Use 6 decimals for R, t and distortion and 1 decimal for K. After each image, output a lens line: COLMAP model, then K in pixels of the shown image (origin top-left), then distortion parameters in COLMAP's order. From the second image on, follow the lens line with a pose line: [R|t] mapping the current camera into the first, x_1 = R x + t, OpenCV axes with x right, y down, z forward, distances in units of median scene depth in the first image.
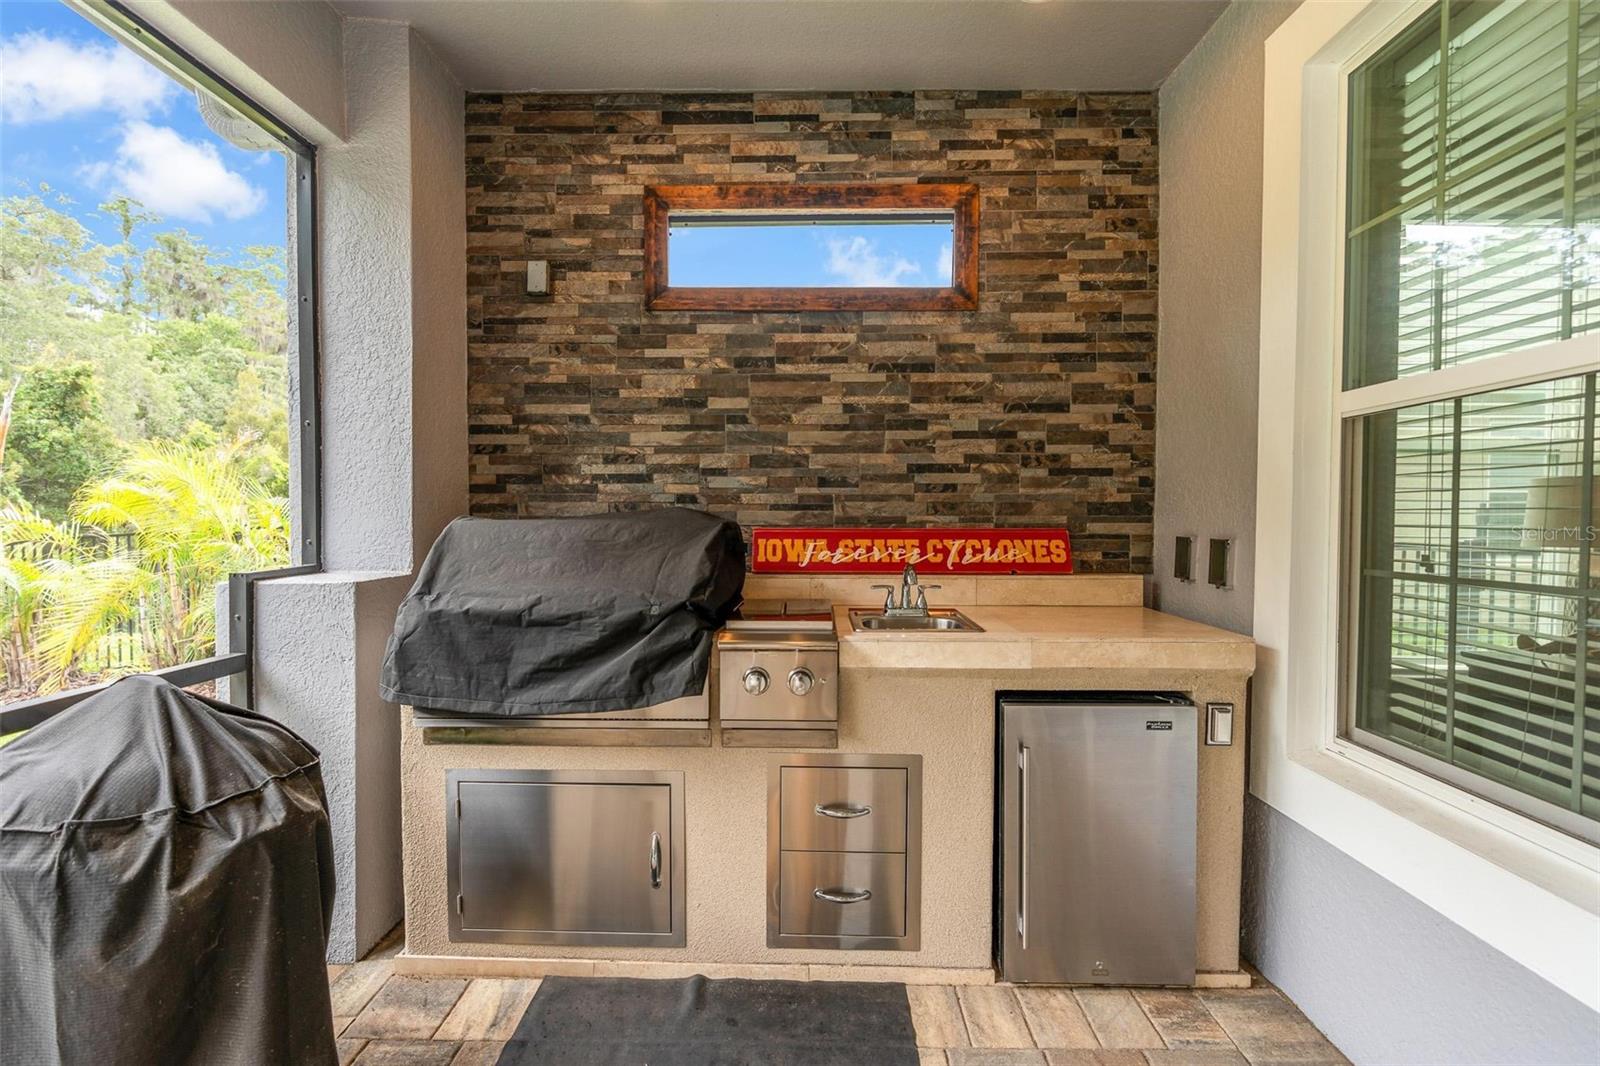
lens RADIAL K [[731.6, 0, 779.3], [0, 731.6, 538.6], [0, 0, 1]] dist [-0.020608, 0.006736]
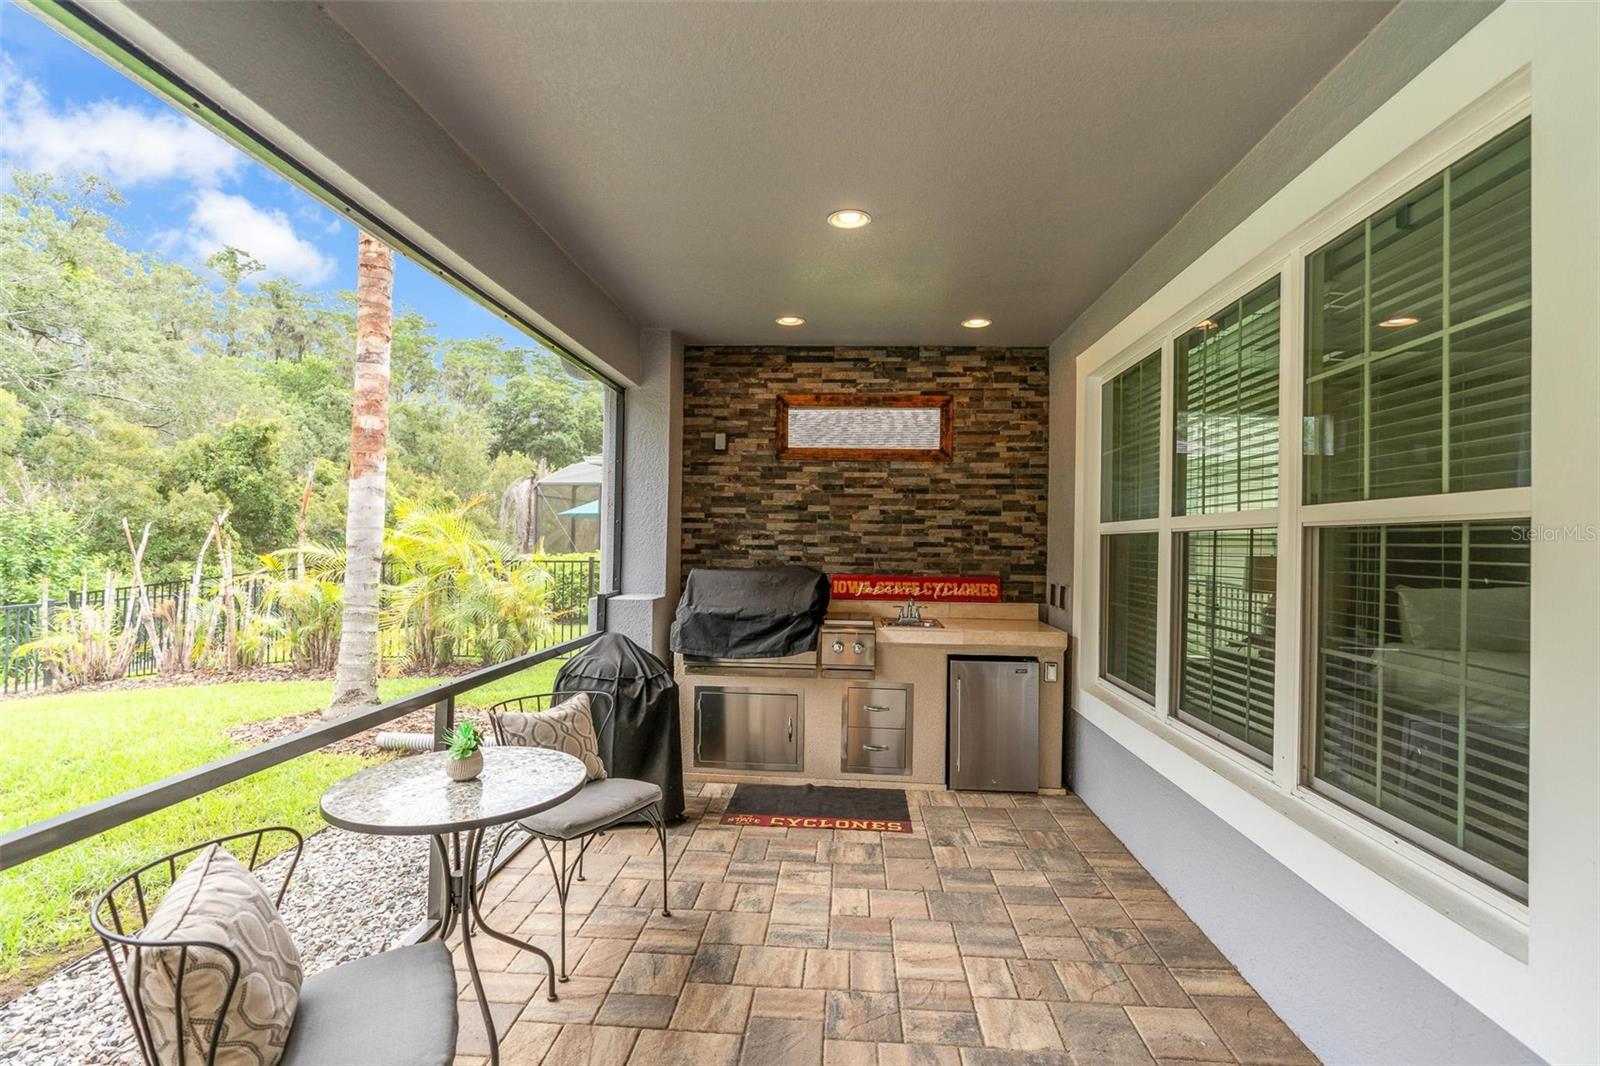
lens RADIAL K [[731.6, 0, 779.3], [0, 731.6, 538.6], [0, 0, 1]] dist [-0.020608, 0.006736]
pose [[0.998510, 0.014689, -0.052546, -0.072053], [-0.016567, 0.999233, -0.035485, -0.038687], [0.051984, 0.036302, 0.997988, -0.903214]]
